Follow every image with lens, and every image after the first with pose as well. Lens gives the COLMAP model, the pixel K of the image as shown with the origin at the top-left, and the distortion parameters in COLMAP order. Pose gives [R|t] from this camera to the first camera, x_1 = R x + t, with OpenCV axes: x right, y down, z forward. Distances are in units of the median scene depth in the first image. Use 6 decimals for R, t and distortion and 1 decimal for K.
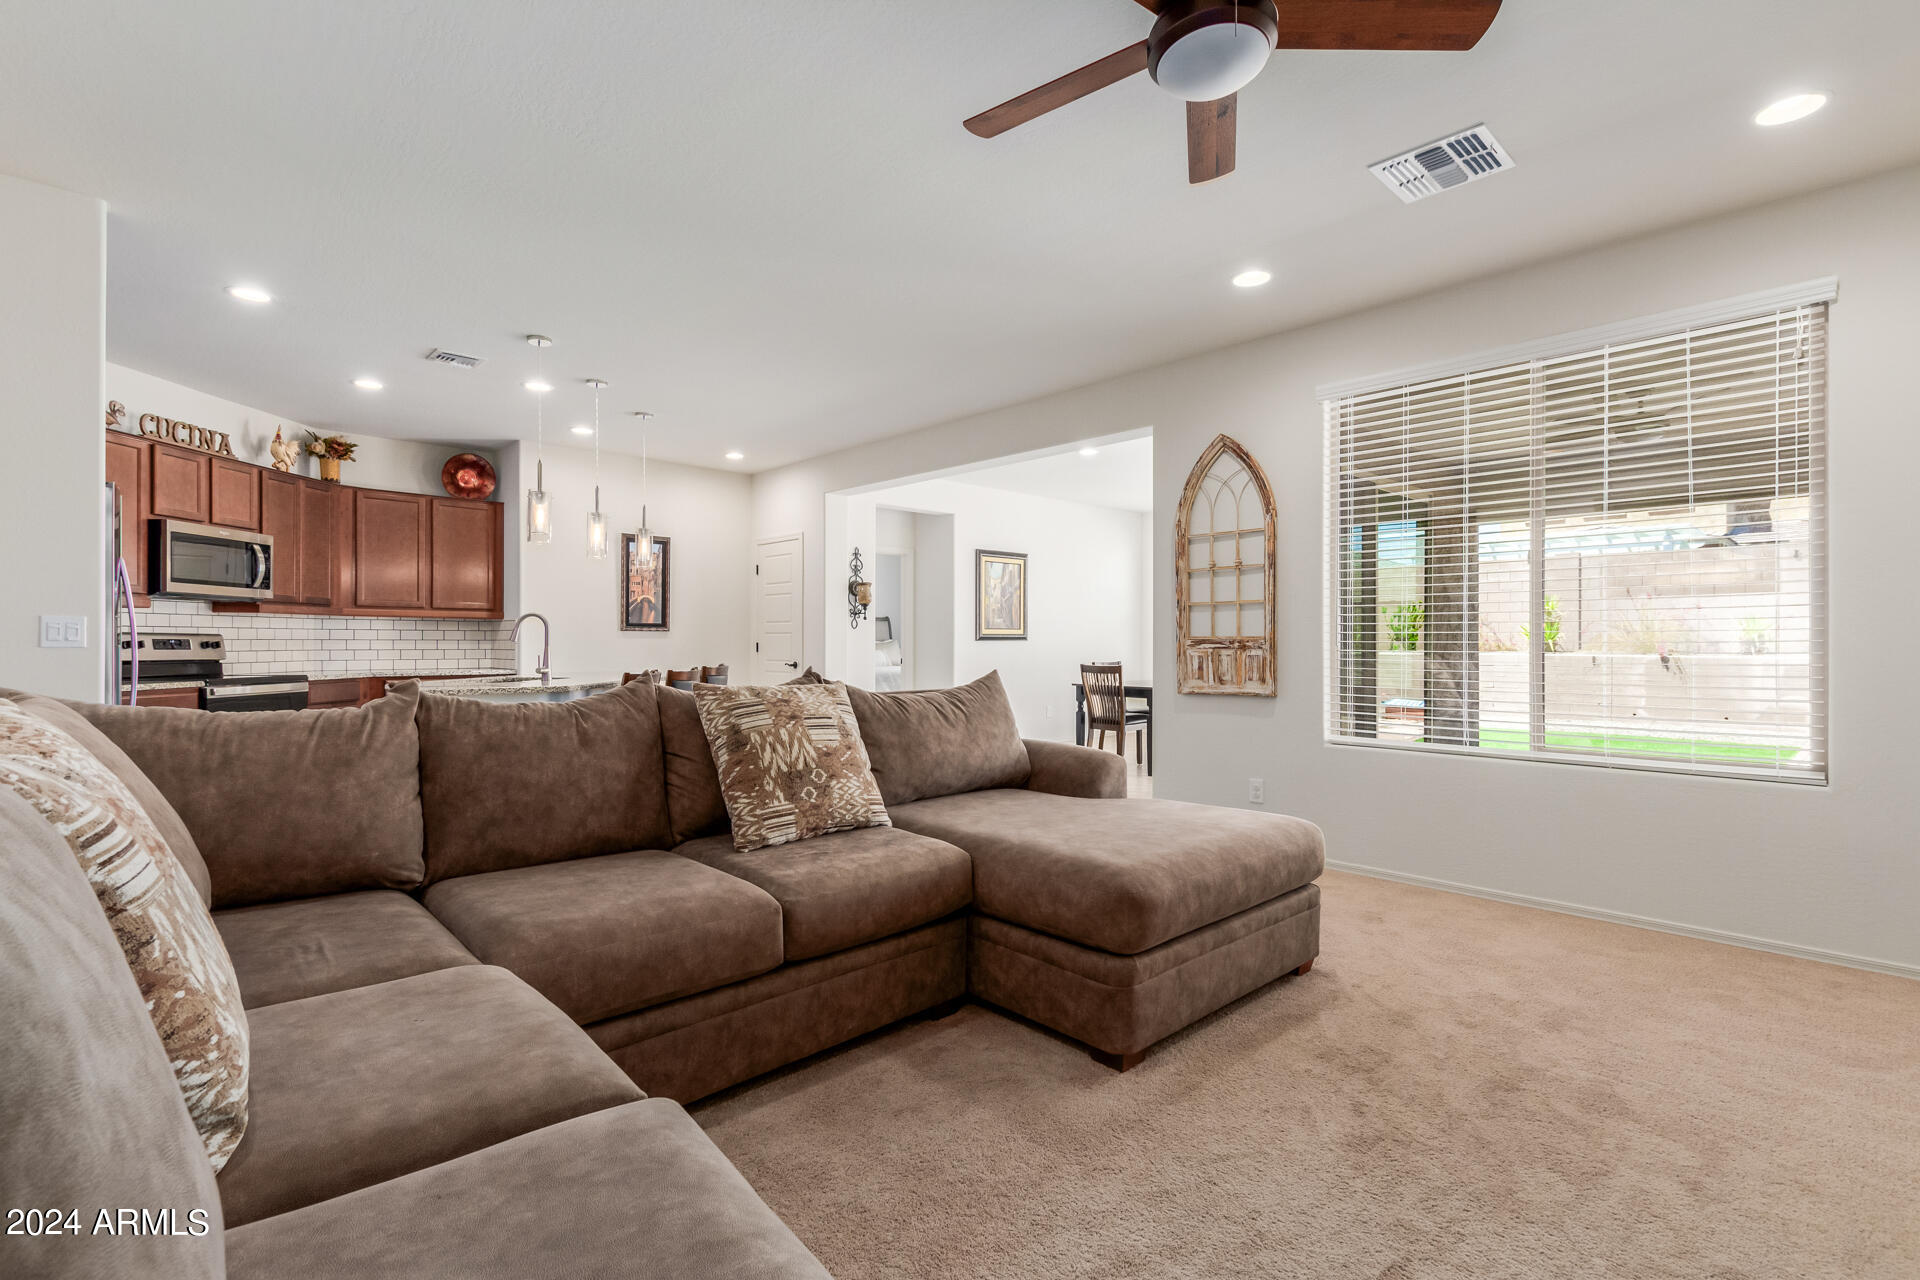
lens RADIAL K [[880.3, 0, 966.2], [0, 880.3, 645.2], [0, 0, 1]] dist [0.009095, -0.003861]
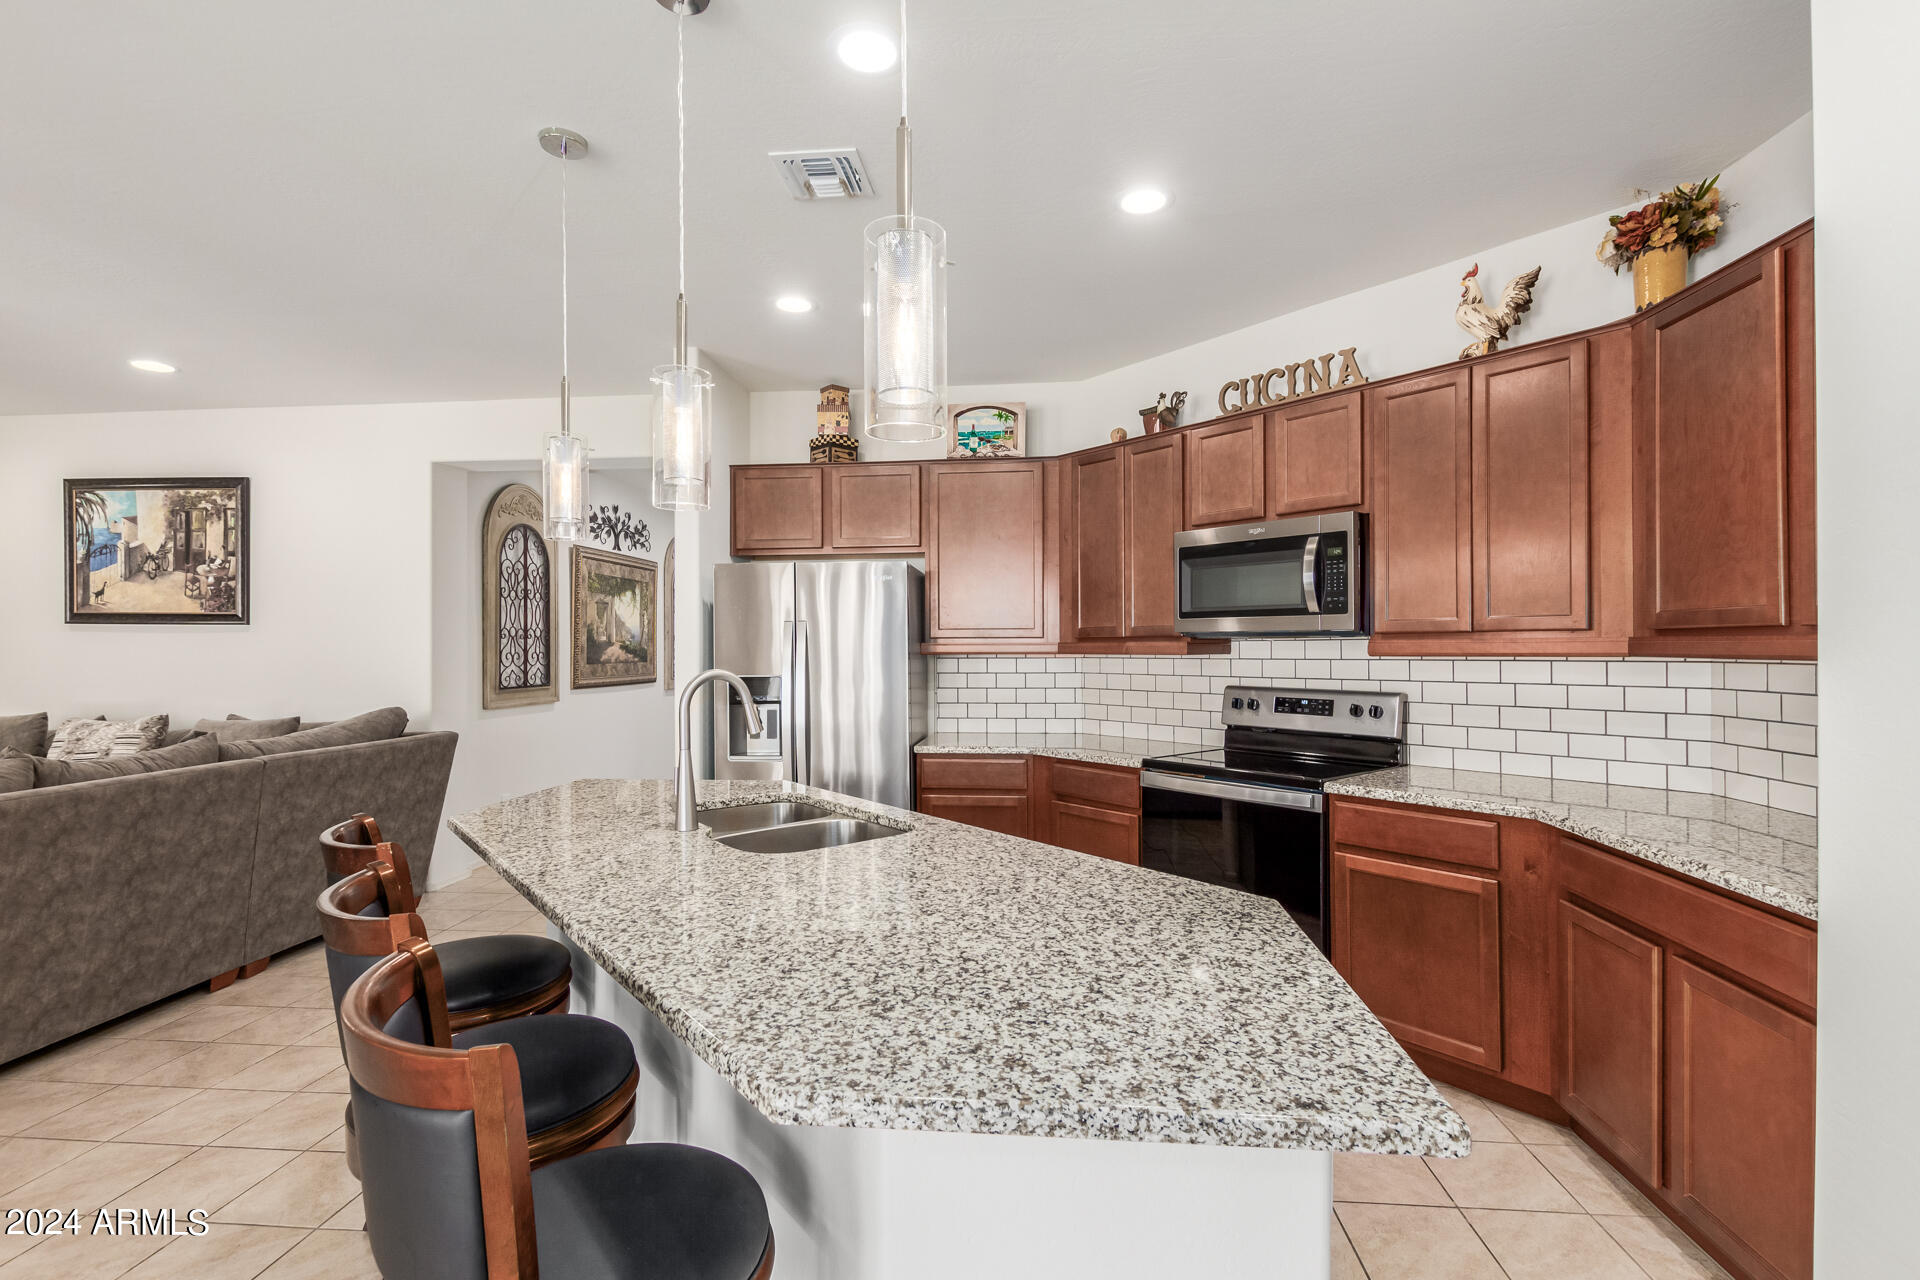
lens RADIAL K [[880.3, 0, 964.4], [0, 880.3, 643.1], [0, 0, 1]] dist [0.009095, -0.003861]
pose [[-0.759959, -0.000578, -0.649971, -0.245889], [0.001538, 0.999995, -0.002687, -0.040516], [0.649970, -0.003042, -0.759954, 1.160946]]
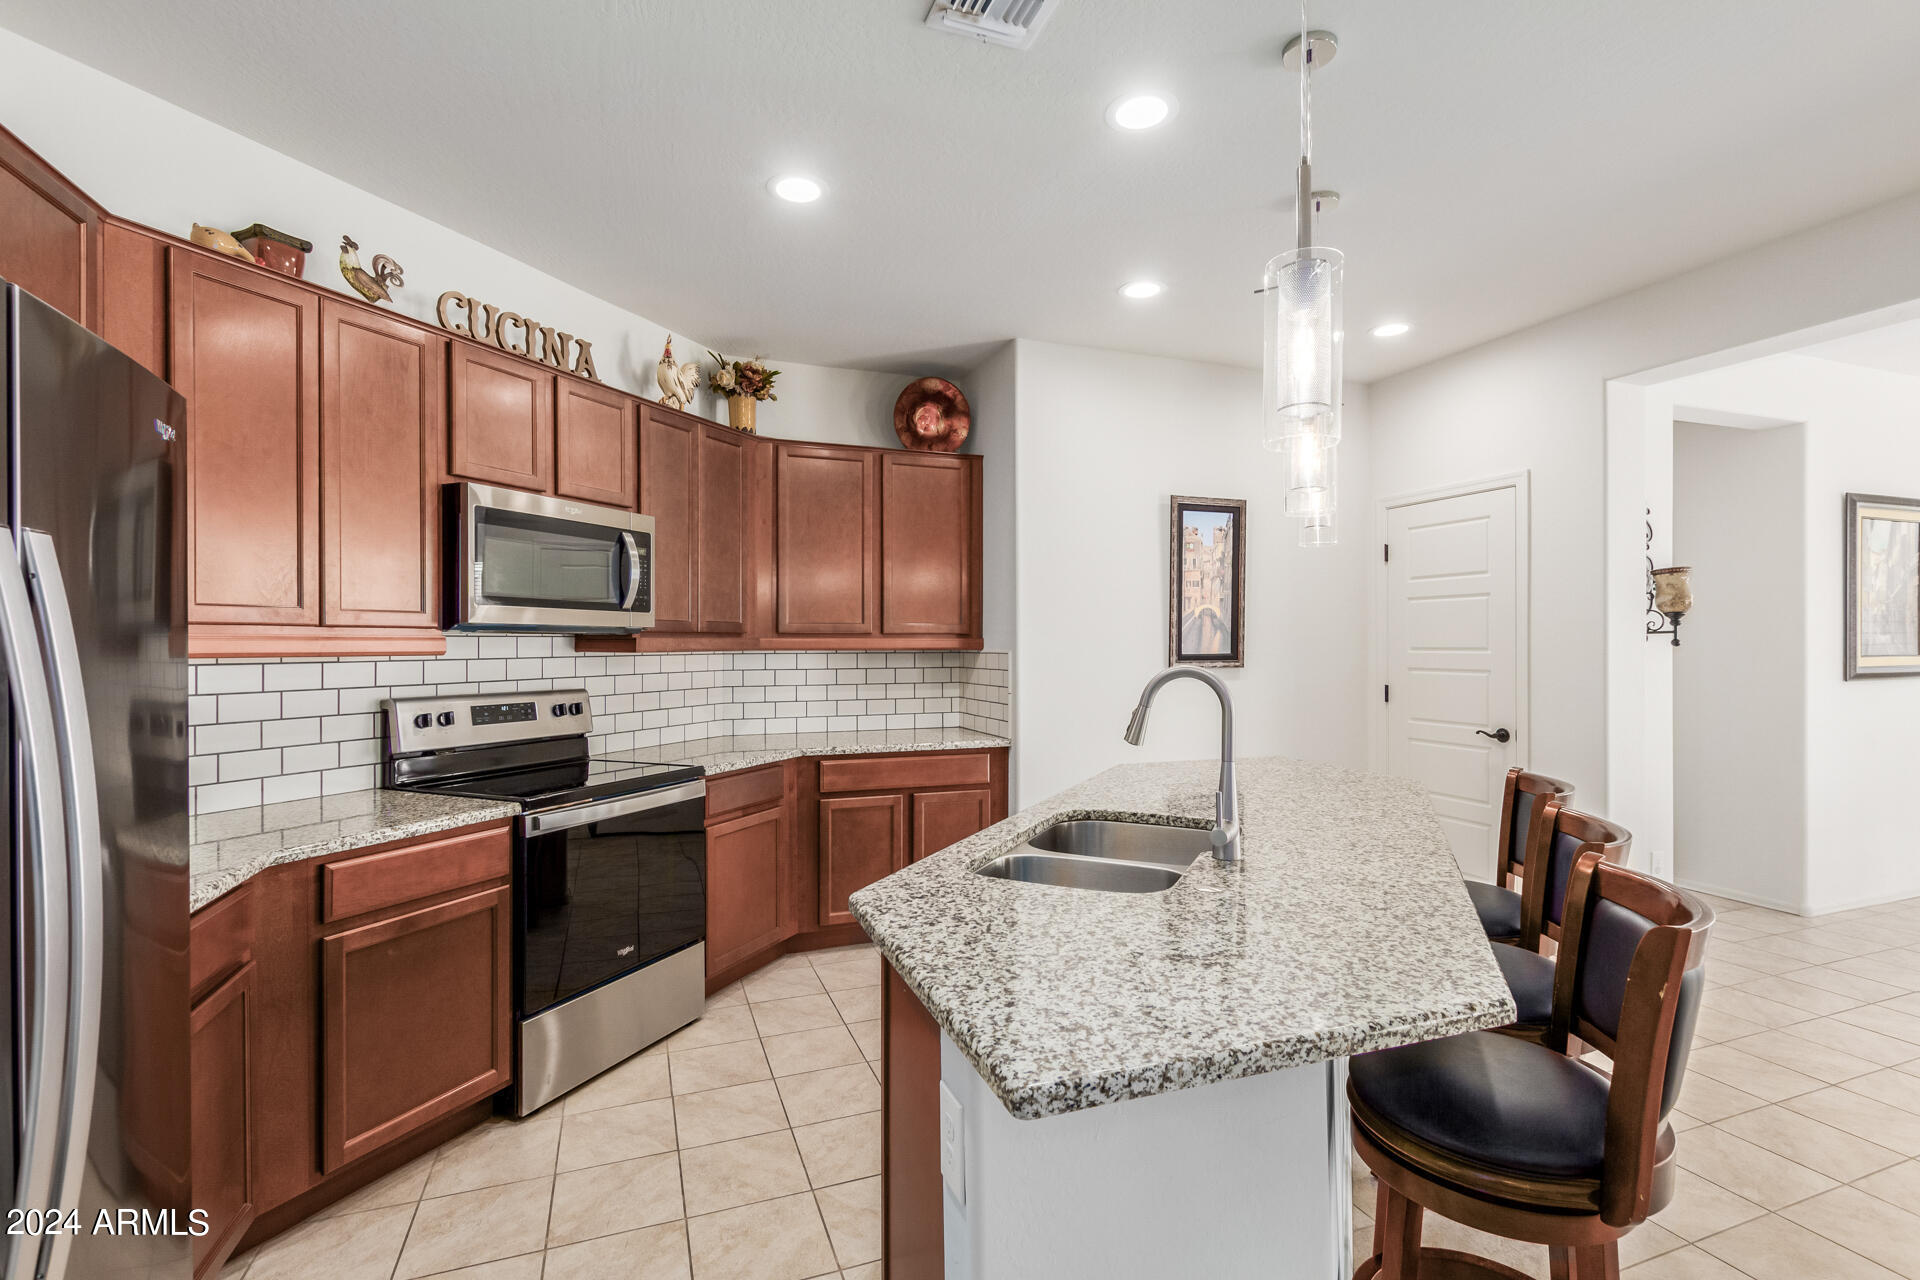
lens RADIAL K [[880.3, 0, 958.1], [0, 880.3, 646.0], [0, 0, 1]] dist [0.009095, -0.003861]
pose [[0.919891, -0.003087, -0.392163, -0.357639], [0.002839, 0.999995, -0.001213, -0.036987], [0.392164, 0.000003, 0.919895, 0.518263]]
